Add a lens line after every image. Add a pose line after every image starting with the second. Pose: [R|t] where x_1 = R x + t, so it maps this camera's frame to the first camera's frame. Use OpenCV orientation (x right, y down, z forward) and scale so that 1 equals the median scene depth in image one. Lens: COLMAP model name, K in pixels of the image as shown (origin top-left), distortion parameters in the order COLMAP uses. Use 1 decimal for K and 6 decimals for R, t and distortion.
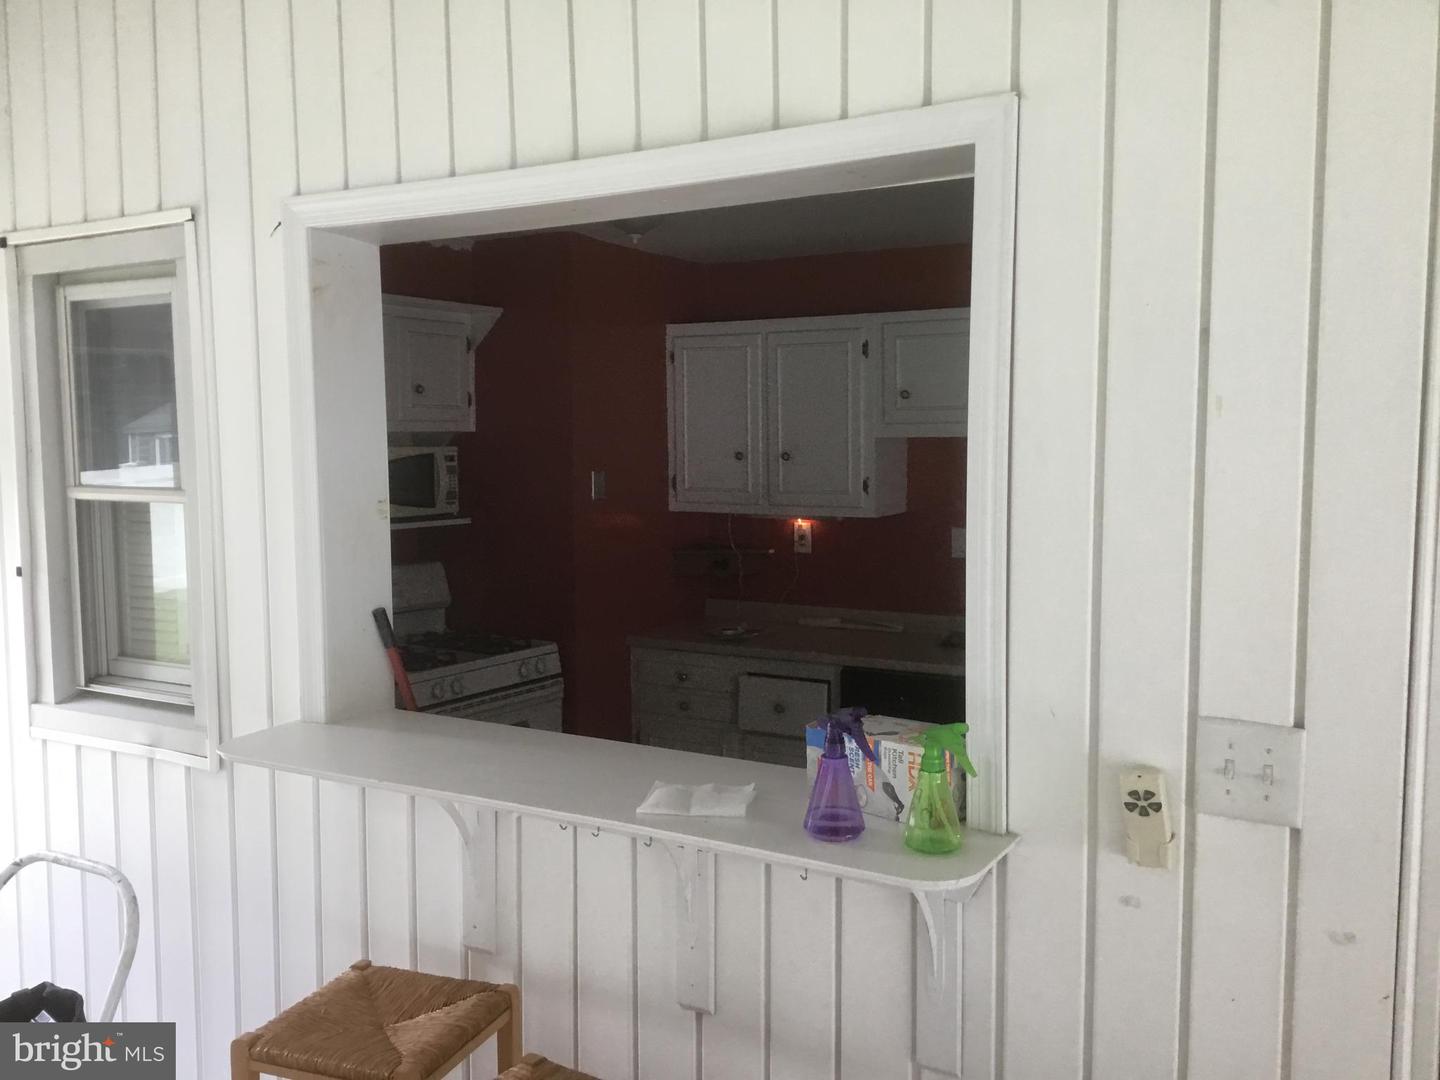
lens RADIAL K [[1292.4, 0, 723.5], [0, 1292.4, 533.9], [0, 0, 1]] dist [0.091381, -0.154399]
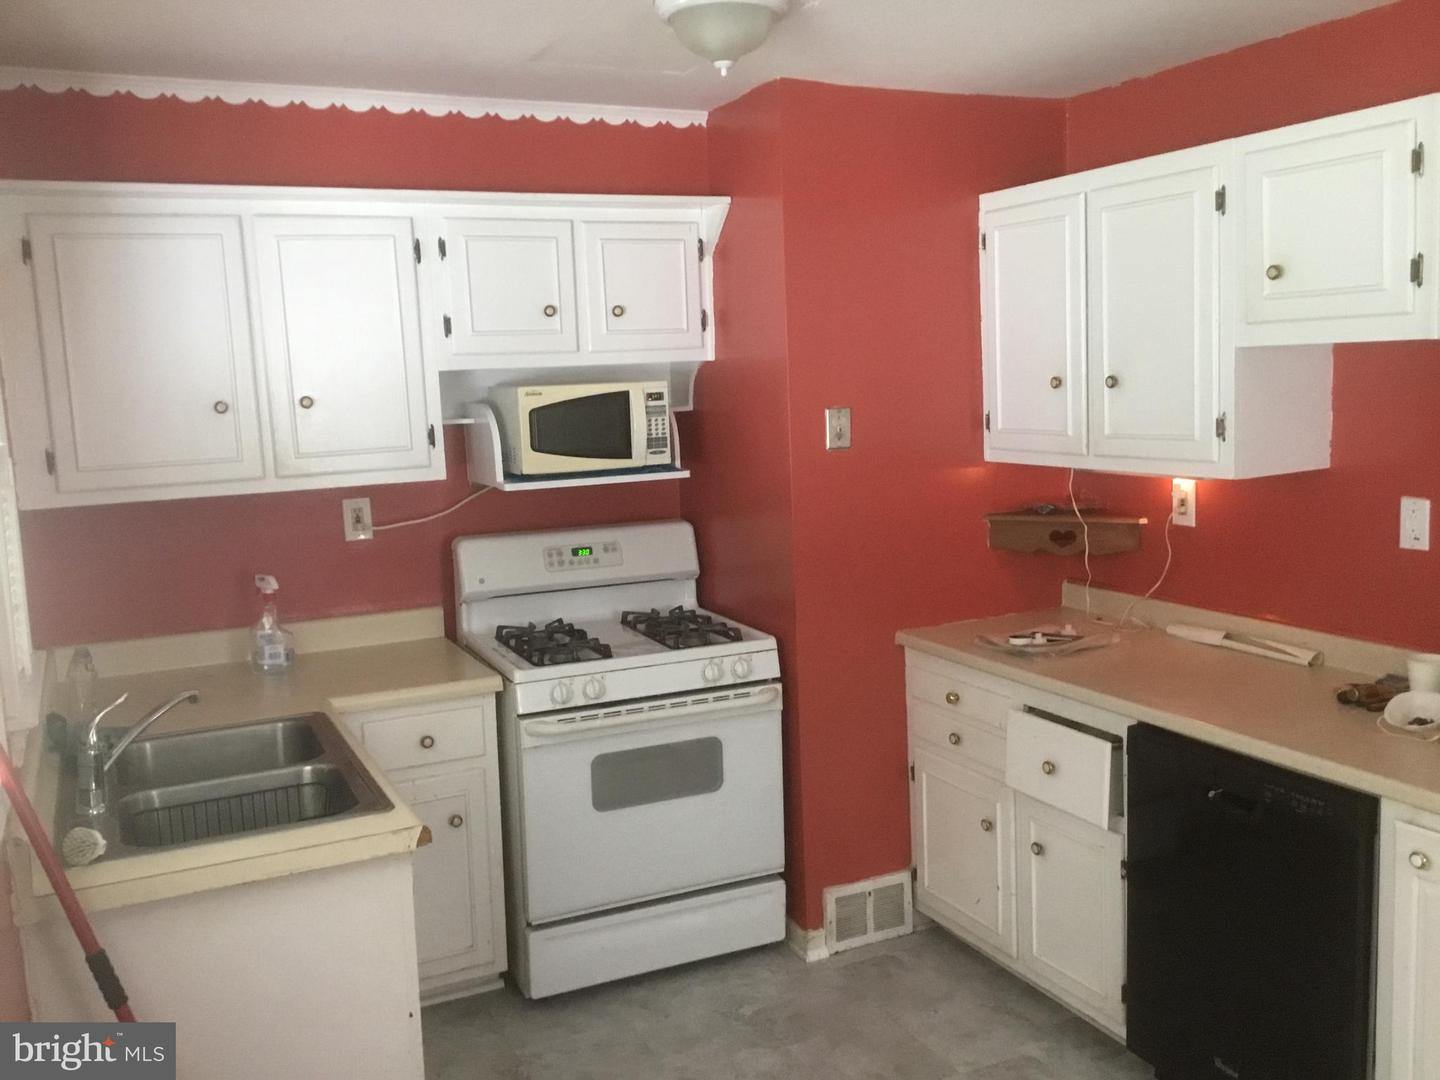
lens RADIAL K [[1292.4, 0, 722.1], [0, 1292.4, 534.1], [0, 0, 1]] dist [0.091381, -0.154399]
pose [[0.829040, 0.043253, -0.557515, 0.275931], [-0.007077, 0.997736, 0.066882, -0.028016], [0.559145, -0.051502, 0.827469, 0.372102]]
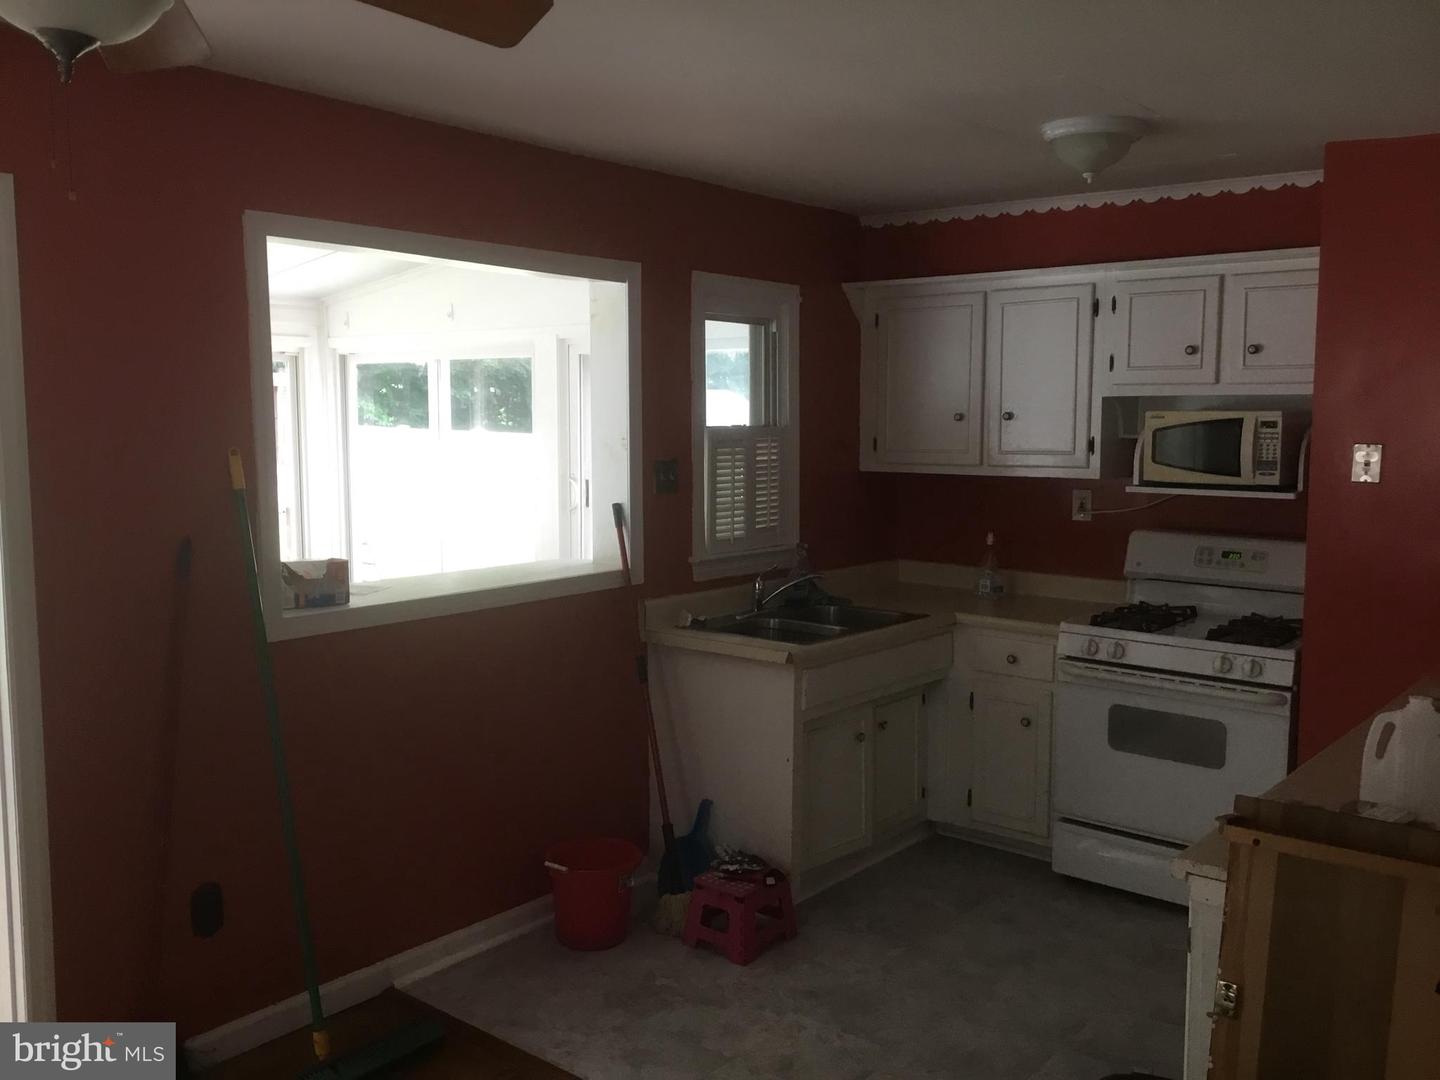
lens RADIAL K [[1292.4, 0, 715.3], [0, 1292.4, 544.5], [0, 0, 1]] dist [0.091381, -0.154399]
pose [[-0.151084, 0.107297, -0.982680, 0.766561], [-0.075760, 0.989911, 0.119735, -0.056589], [0.985613, 0.092538, -0.141431, 0.777714]]
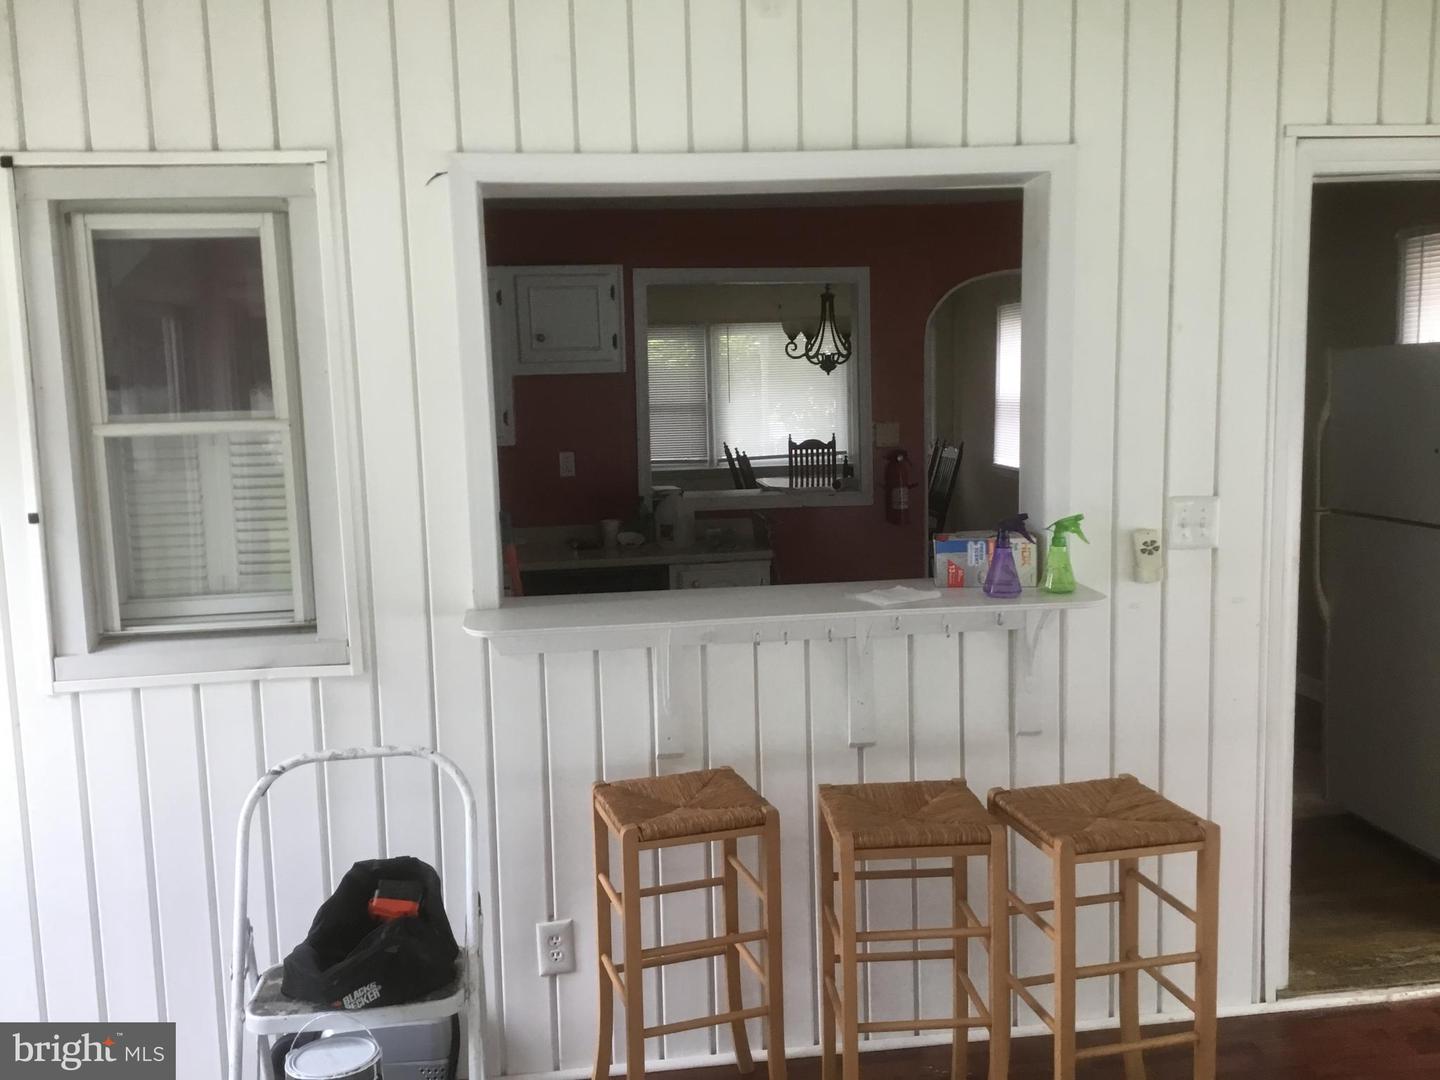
lens RADIAL K [[1292.4, 0, 710.7], [0, 1292.4, 536.2], [0, 0, 1]] dist [0.091381, -0.154399]
pose [[0.783571, -0.093126, 0.614284, -0.492136], [0.073221, 0.995654, 0.057543, 0.015476], [-0.616973, -0.000110, 0.786984, -0.021666]]
